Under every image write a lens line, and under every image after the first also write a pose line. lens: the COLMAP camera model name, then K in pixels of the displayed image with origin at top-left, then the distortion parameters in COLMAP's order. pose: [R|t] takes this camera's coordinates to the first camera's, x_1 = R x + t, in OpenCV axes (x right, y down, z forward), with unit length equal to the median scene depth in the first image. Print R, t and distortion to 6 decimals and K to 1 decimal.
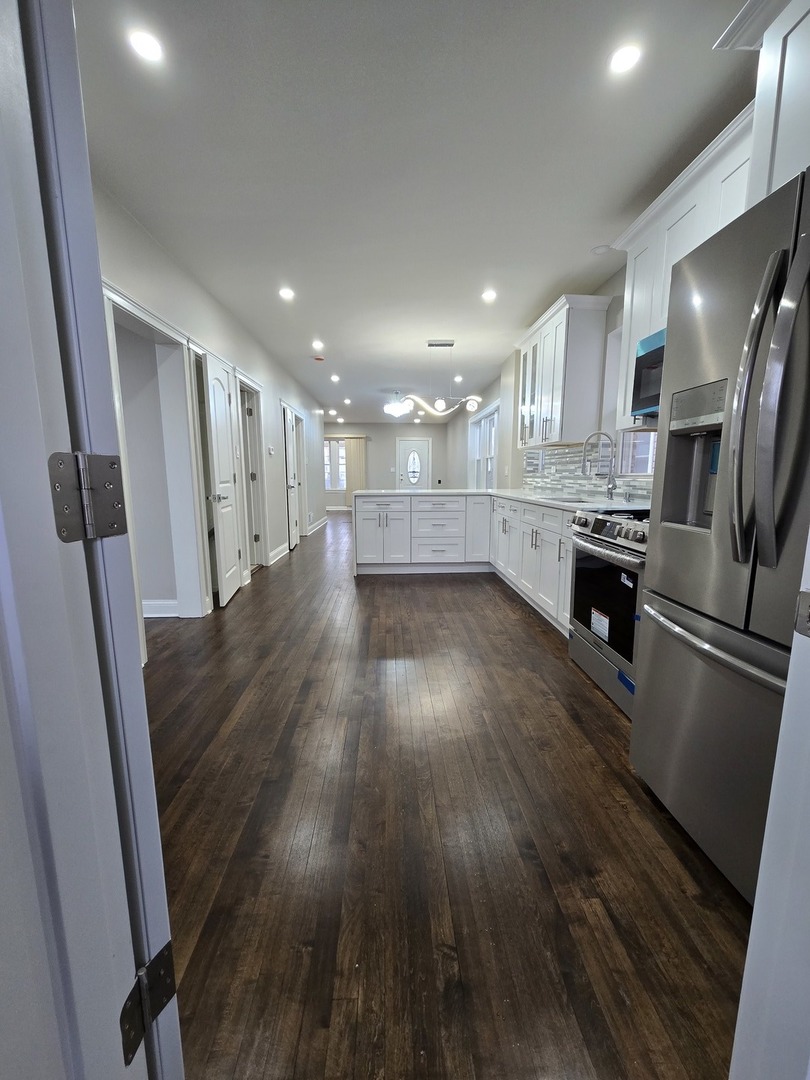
lens RADIAL K [[436.6, 0, 404.6], [0, 436.6, 544.1], [0, 0, 1]] dist [0.000639, -0.000128]
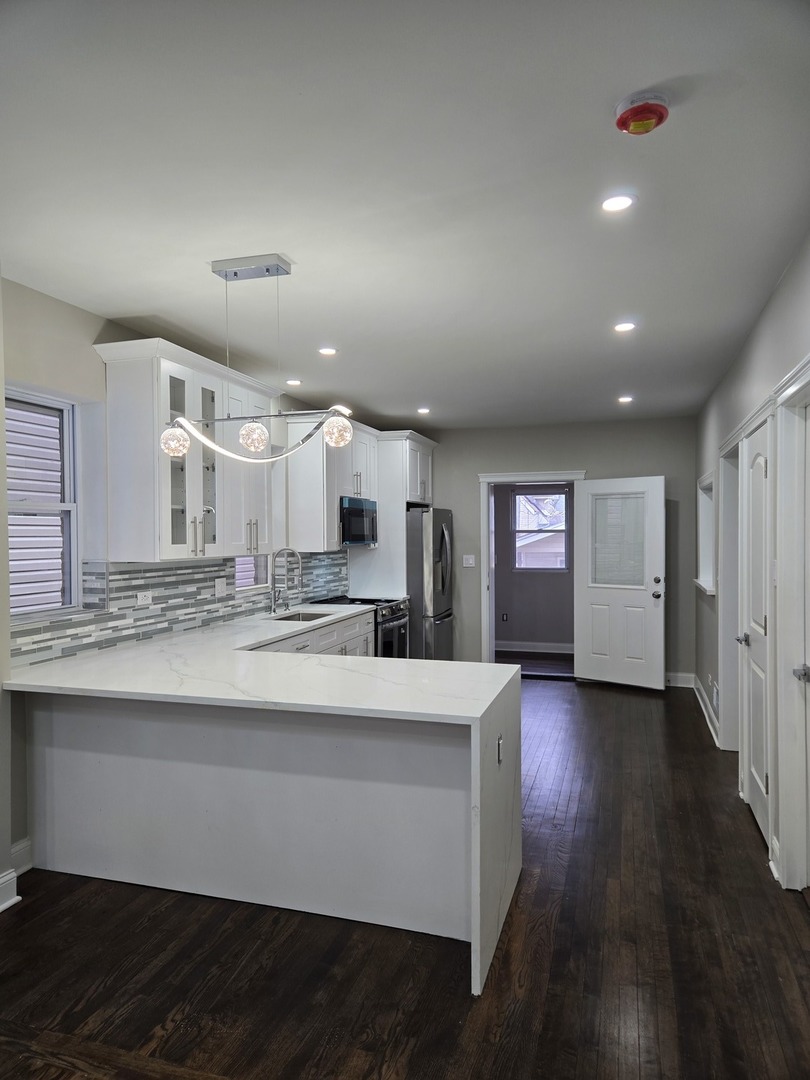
lens RADIAL K [[717.6, 0, 402.9], [0, 717.6, 542.5], [0, 0, 1]] dist [0.045382, -0.009476]
pose [[-0.944308, 0.019308, 0.328496, -0.263956], [0.074341, 0.984986, 0.155809, -0.366684], [-0.320556, 0.171553, -0.931565, 1.778181]]
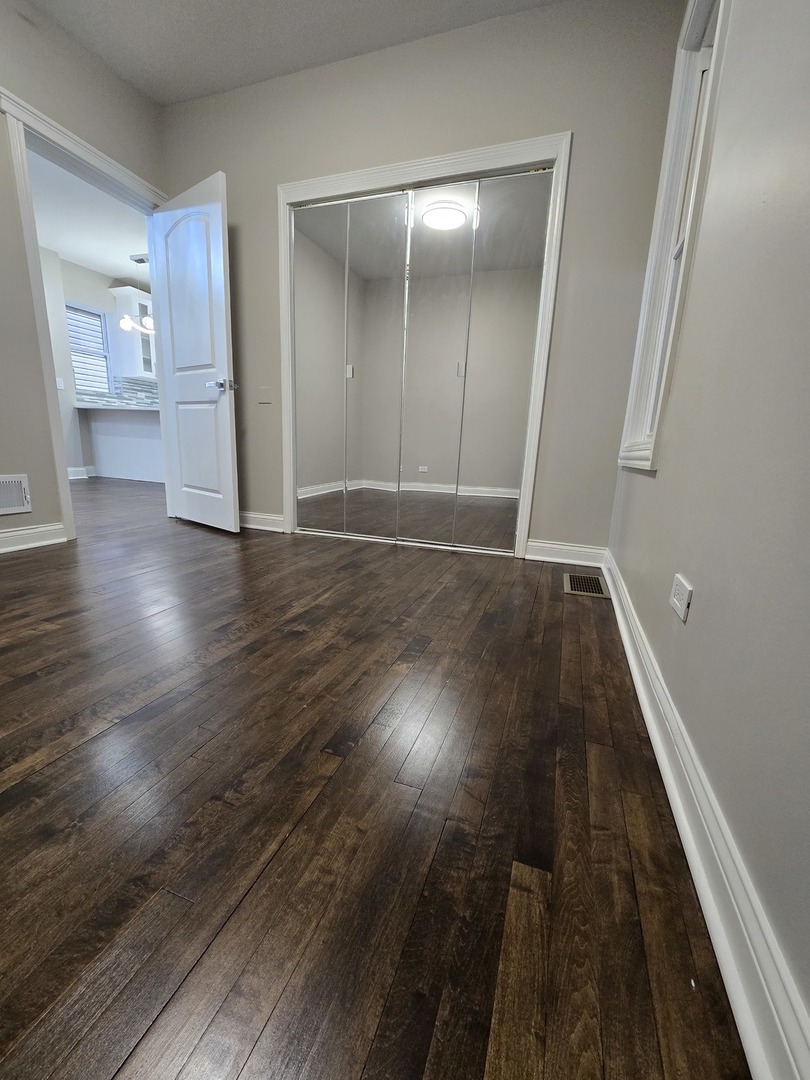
lens RADIAL K [[436.6, 0, 406.6], [0, 436.6, 540.7], [0, 0, 1]] dist [0.000639, -0.000128]
pose [[-0.929294, -0.106547, 0.353639, -1.056058], [0.026928, 0.935393, 0.352584, -0.213038], [-0.368358, 0.337177, -0.866385, 2.150889]]
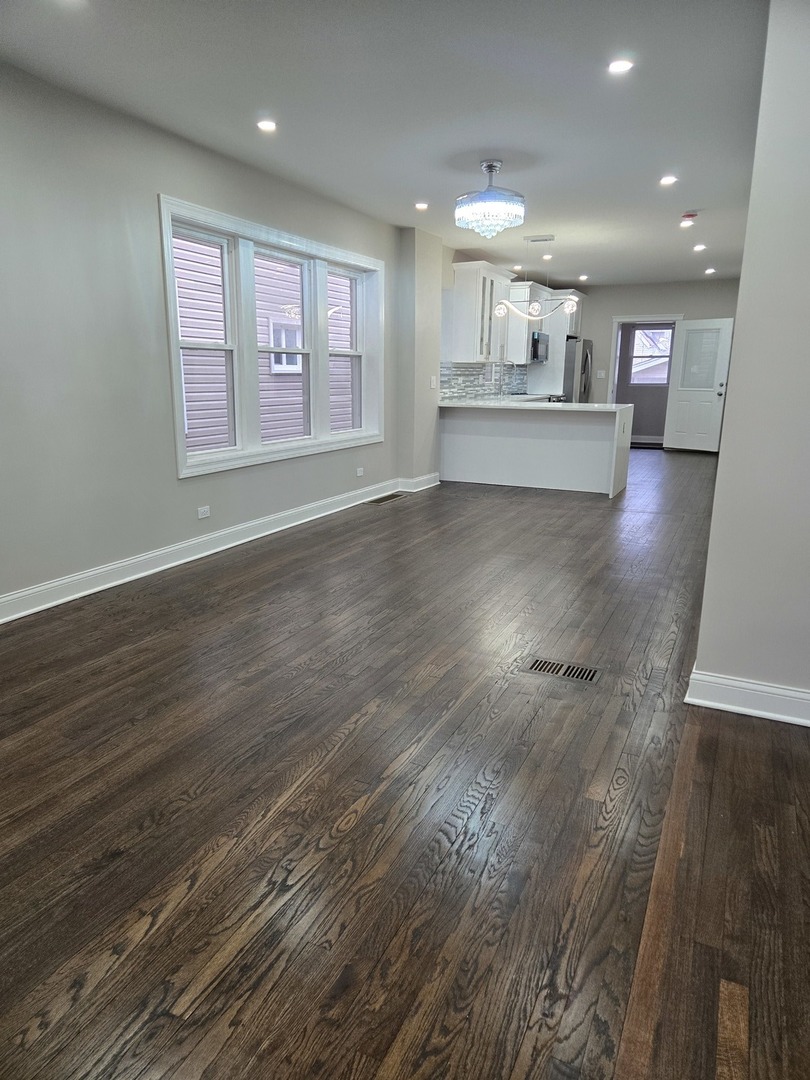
lens RADIAL K [[717.6, 0, 401.5], [0, 717.6, 542.1], [0, 0, 1]] dist [0.045382, -0.009476]
pose [[-0.888866, -0.092795, 0.448671, -0.461336], [0.083837, 0.929799, 0.358394, -0.497031], [-0.450431, 0.356179, -0.818687, 2.954453]]
